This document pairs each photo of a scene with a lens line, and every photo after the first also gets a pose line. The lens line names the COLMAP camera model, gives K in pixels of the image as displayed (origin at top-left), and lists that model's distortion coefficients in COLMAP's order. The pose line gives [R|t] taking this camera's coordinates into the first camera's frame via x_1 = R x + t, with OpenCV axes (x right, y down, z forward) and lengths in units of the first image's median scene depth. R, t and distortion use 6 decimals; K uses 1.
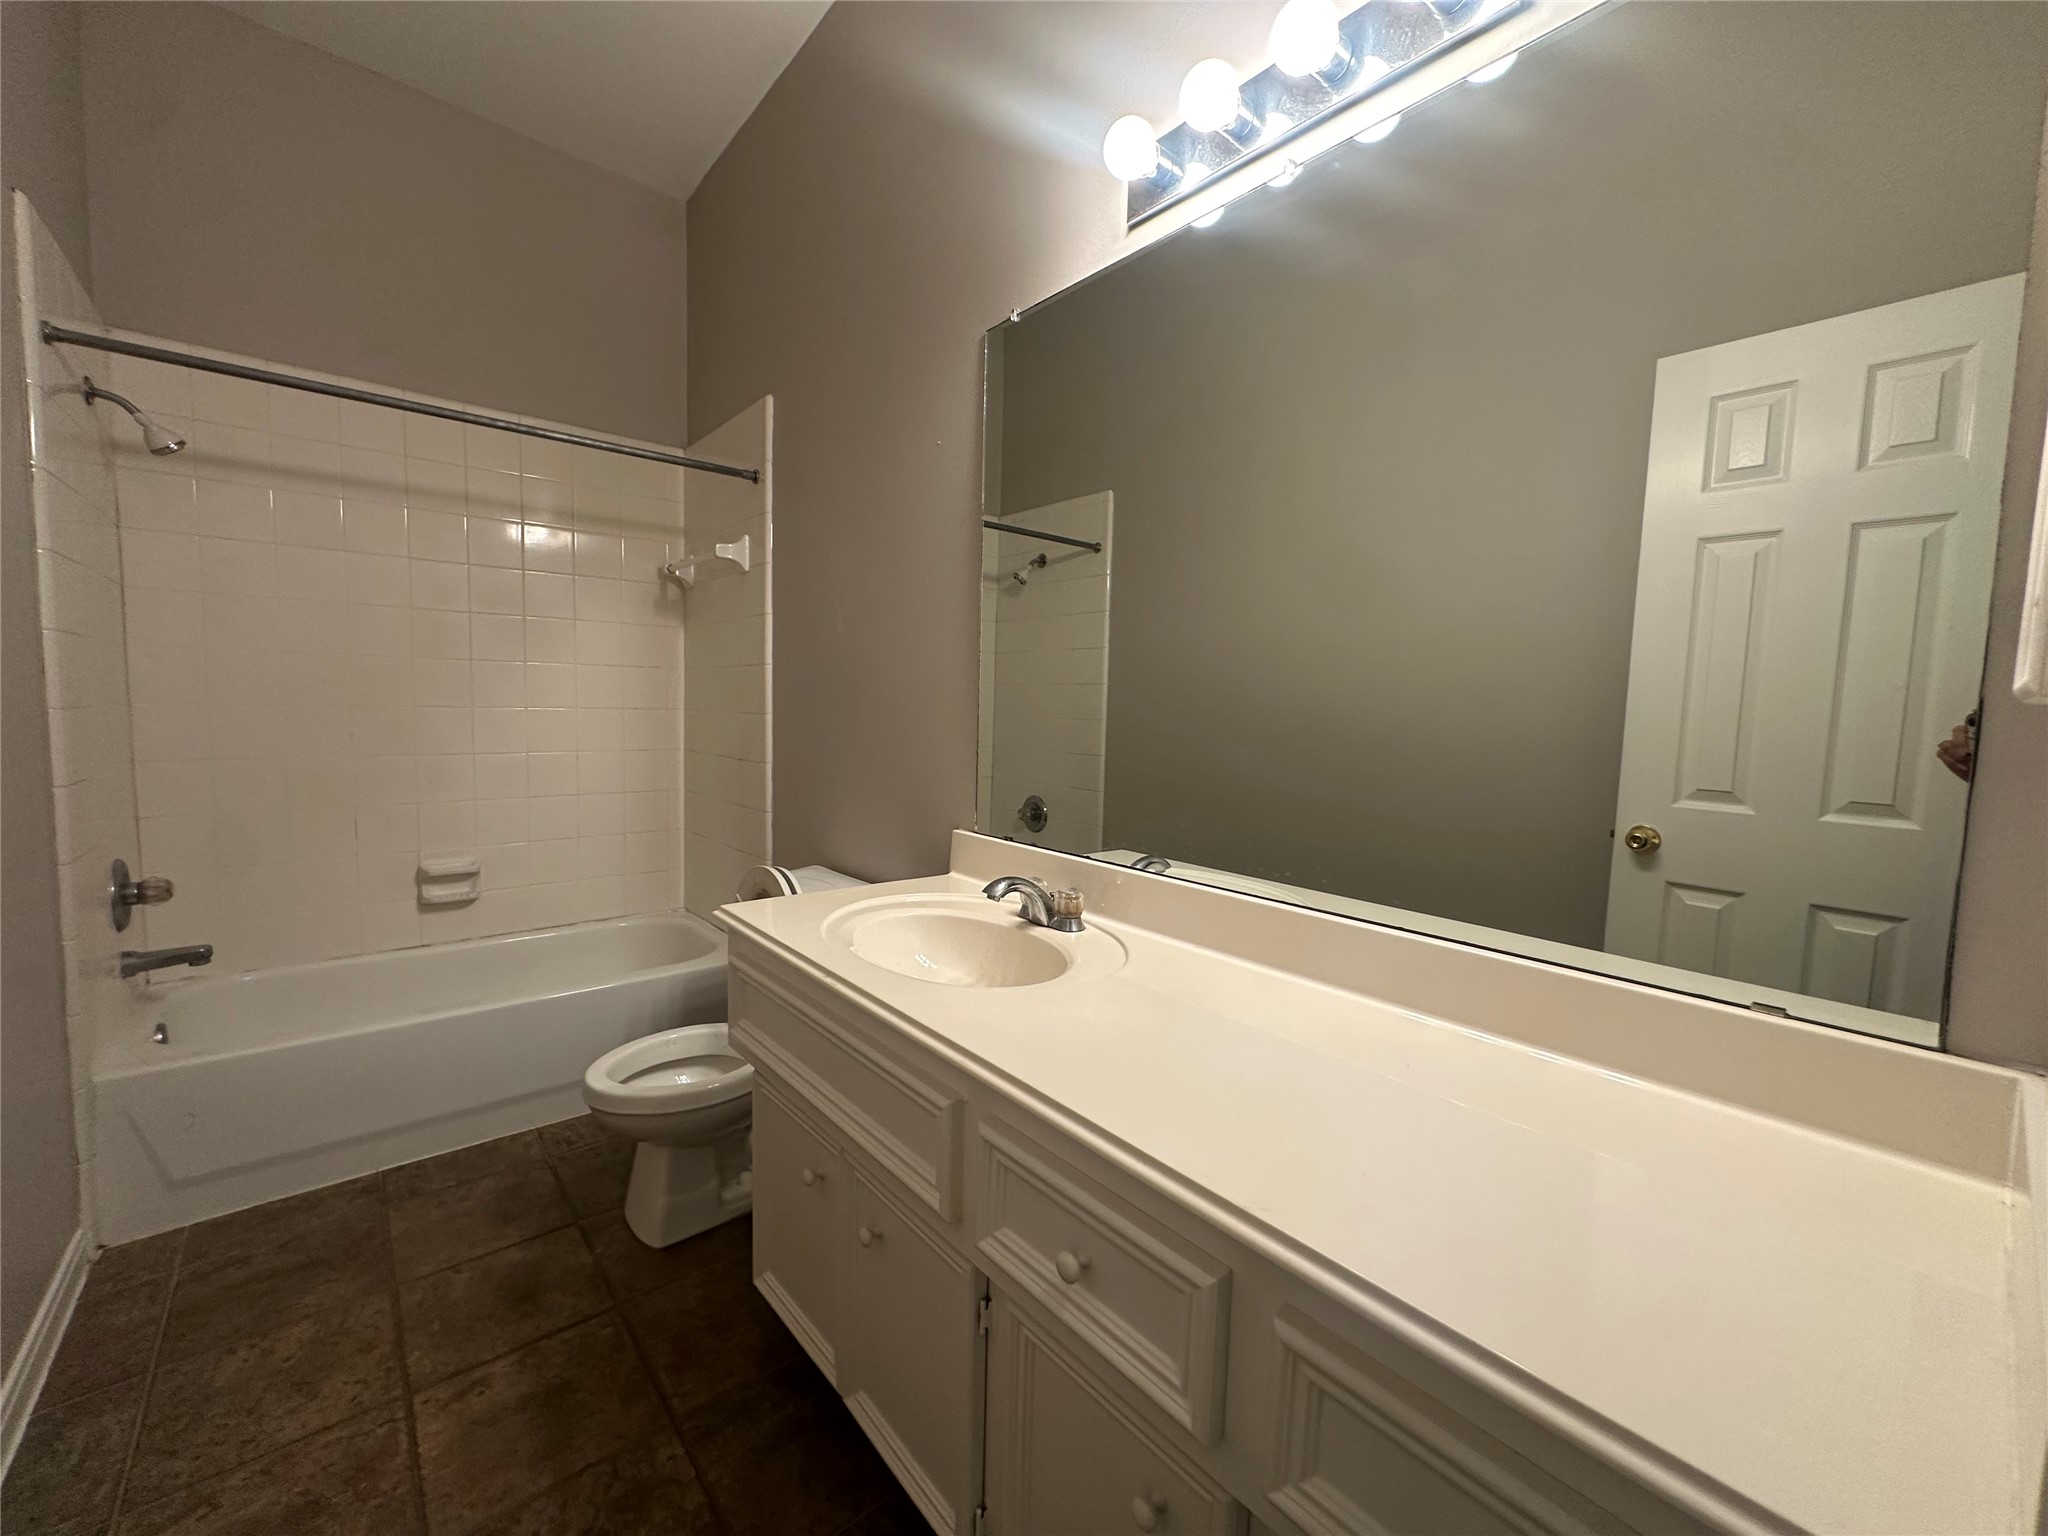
lens RADIAL K [[813.5, 0, 1025.7], [0, 813.5, 765.0], [0, 0, 1]] dist [-0.003233, 0.000136]
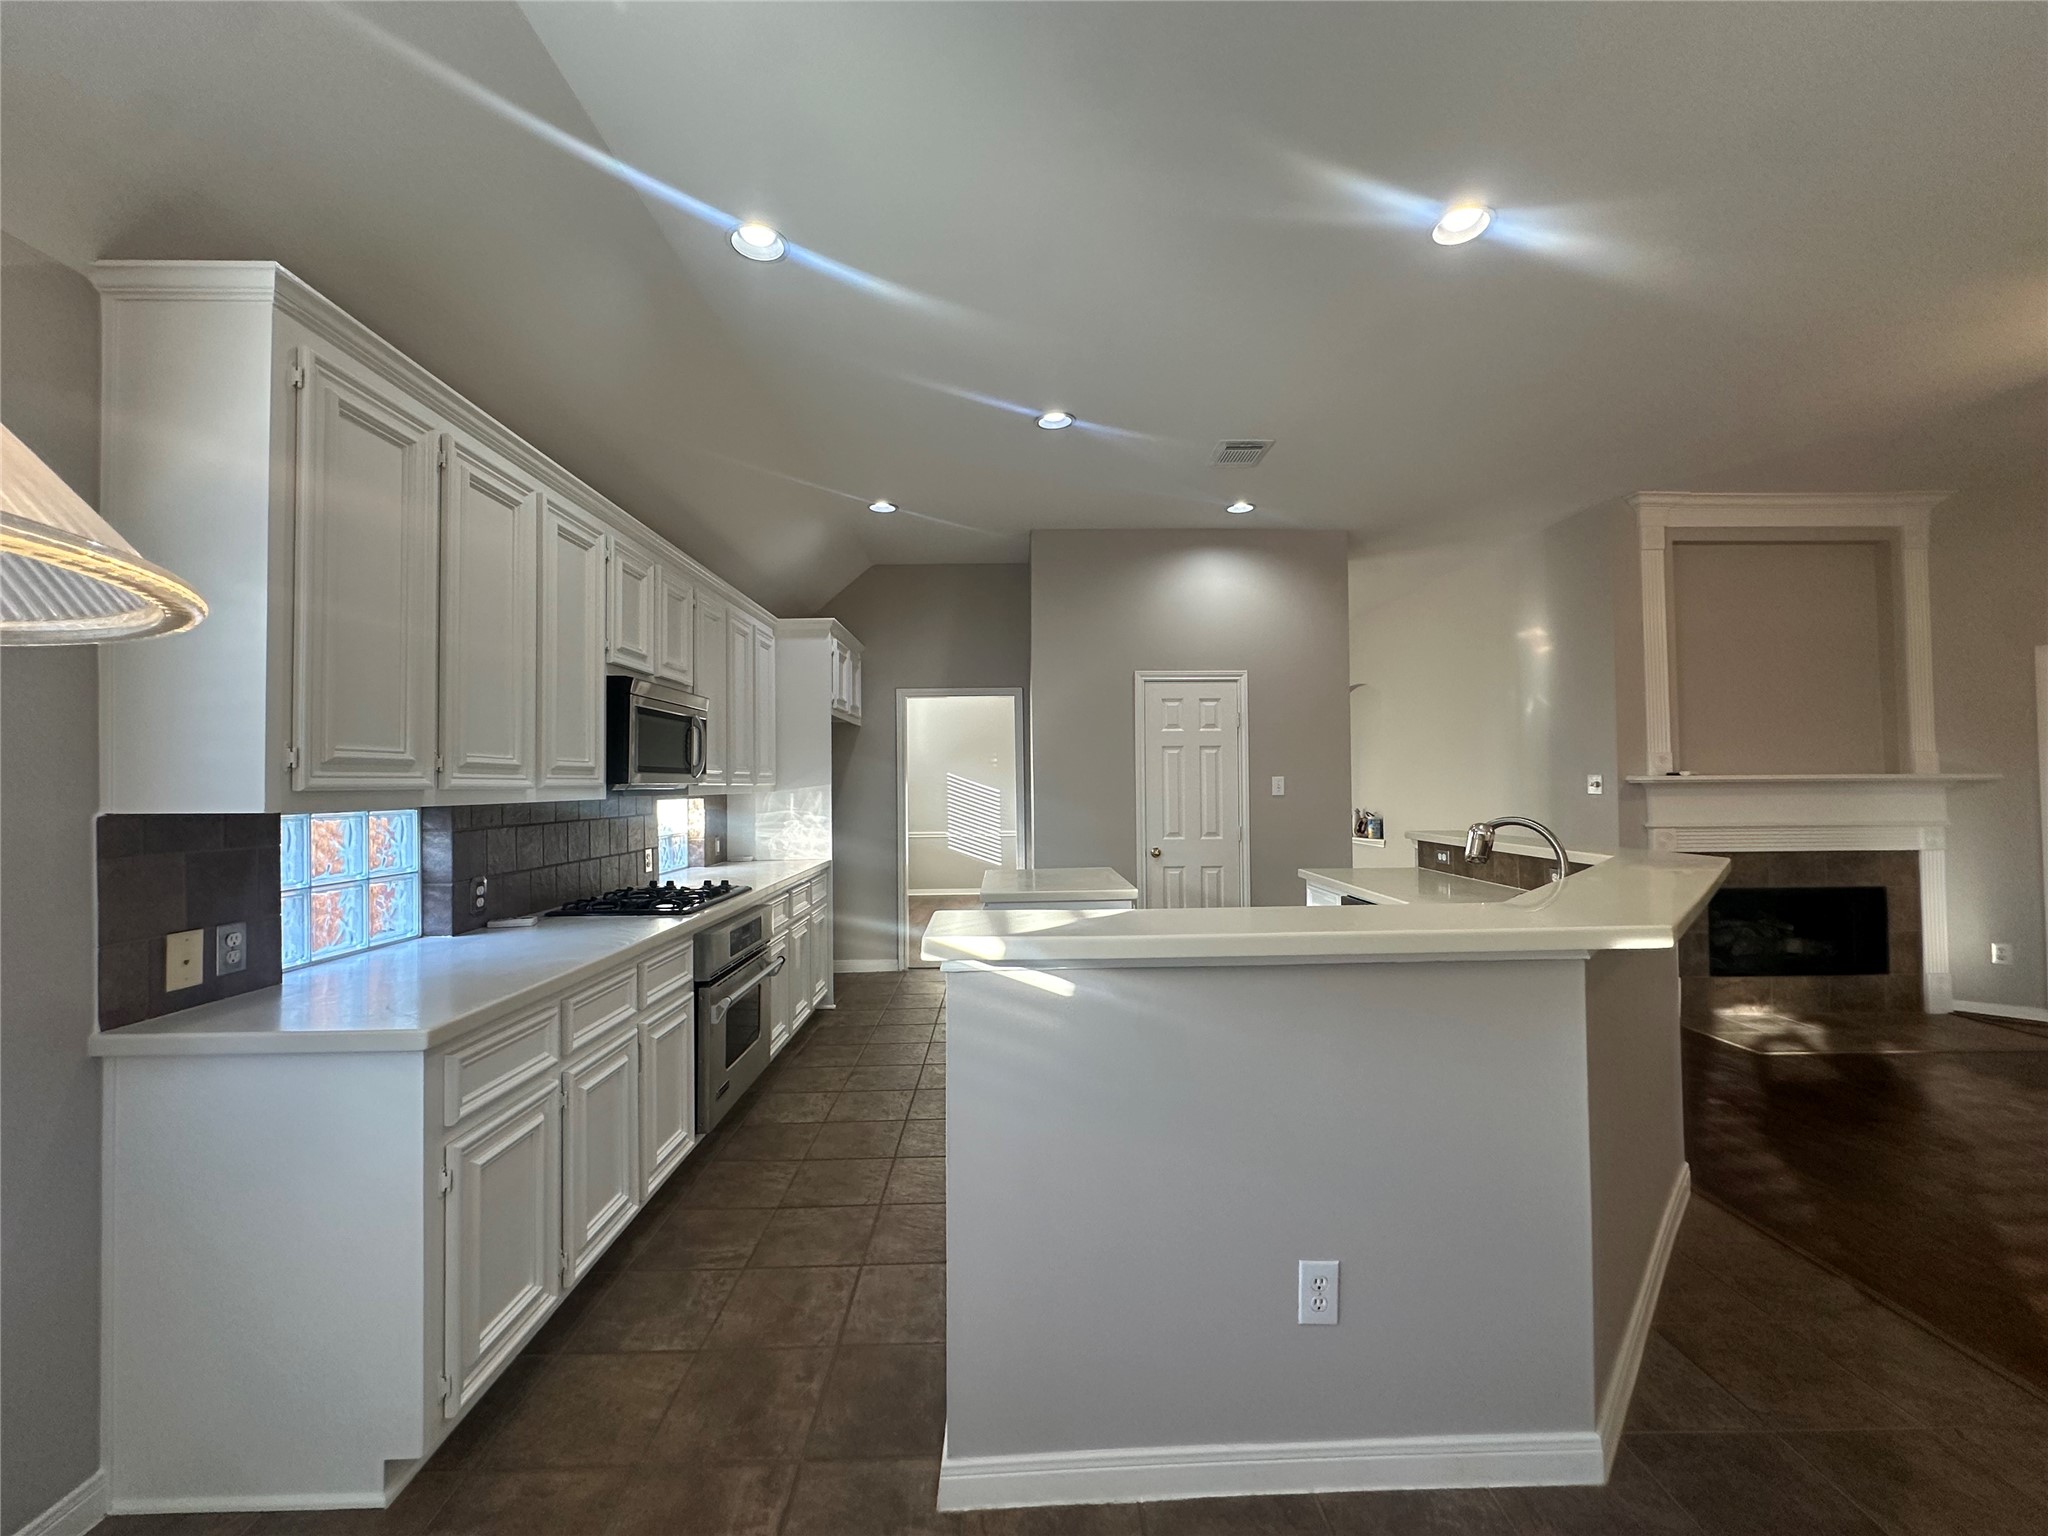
lens RADIAL K [[813.5, 0, 1025.7], [0, 813.5, 765.0], [0, 0, 1]] dist [-0.003233, 0.000136]
pose [[0.634847, -0.019378, 0.772394, -1.720069], [0.091281, 0.994565, -0.050074, -0.111771], [-0.767227, 0.102294, 0.633166, -0.456416]]
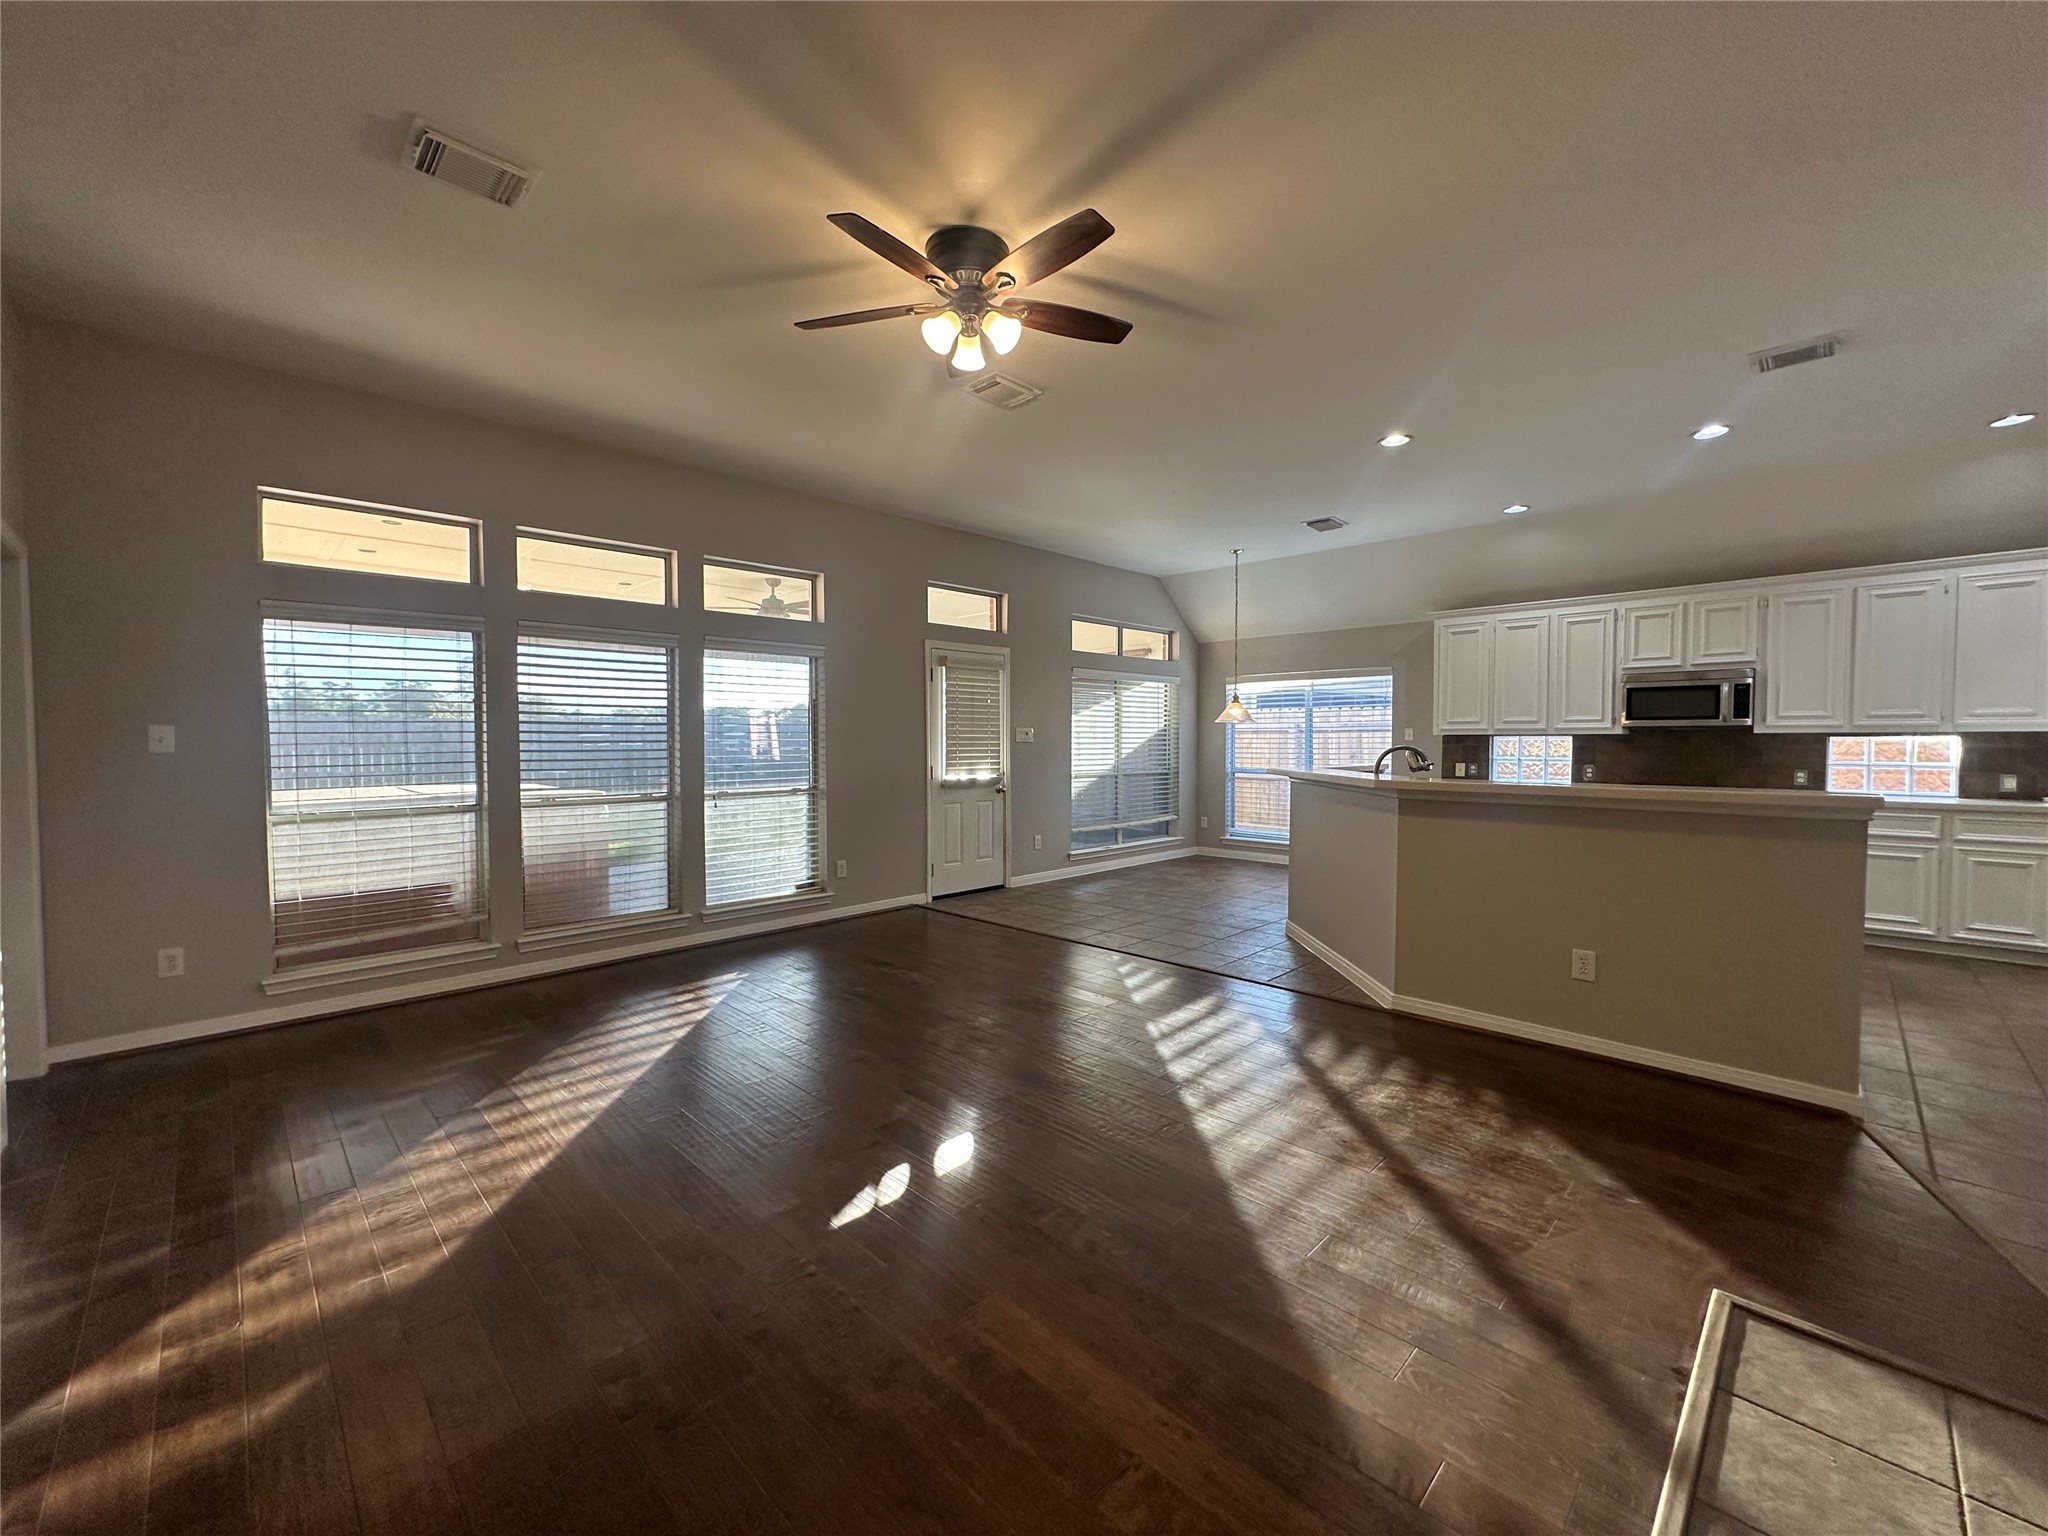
lens RADIAL K [[818.6, 0, 1025.3], [0, 818.6, 765.1], [0, 0, 1]] dist [-0.000053, -0.000168]
pose [[0.082725, 0.001158, -0.996572, 2.202052], [-0.076848, 0.997029, -0.005221, 0.139846], [0.993605, 0.077017, 0.082568, -1.541158]]
